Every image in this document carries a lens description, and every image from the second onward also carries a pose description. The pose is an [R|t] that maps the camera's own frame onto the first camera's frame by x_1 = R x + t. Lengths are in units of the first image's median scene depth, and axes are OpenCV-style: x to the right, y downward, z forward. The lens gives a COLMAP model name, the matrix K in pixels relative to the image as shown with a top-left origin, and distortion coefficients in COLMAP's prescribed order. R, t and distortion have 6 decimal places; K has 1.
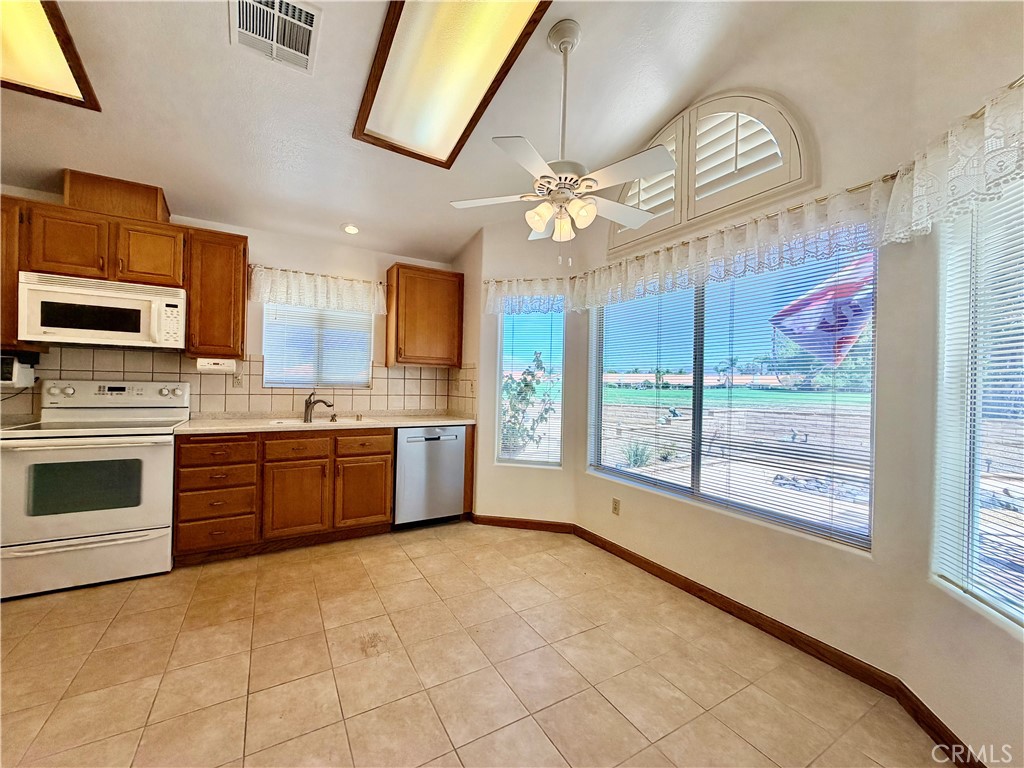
lens RADIAL K [[411.4, 0, 509.1], [0, 411.4, 386.1], [0, 0, 1]] dist [-0.001310, 0.000448]
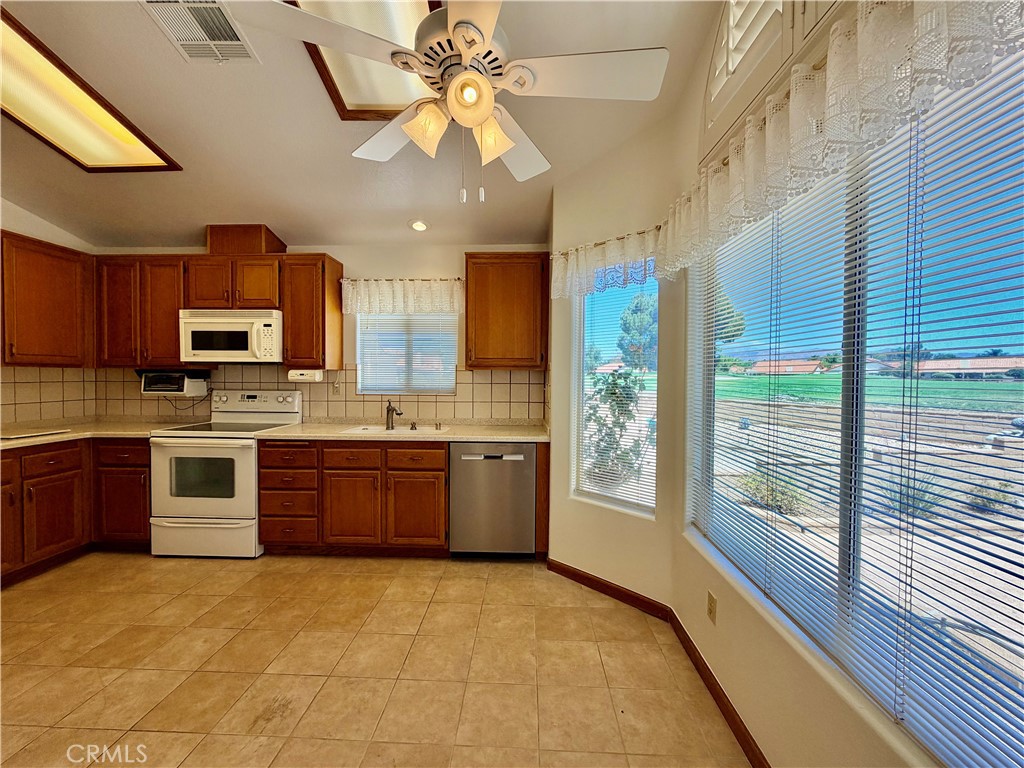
lens RADIAL K [[411.4, 0, 509.1], [0, 411.4, 386.1], [0, 0, 1]] dist [-0.001310, 0.000448]
pose [[0.838485, -0.003216, -0.544915, 0.343752], [0.011247, 0.999872, 0.011405, -0.029049], [0.544809, -0.015692, 0.838413, 0.372141]]
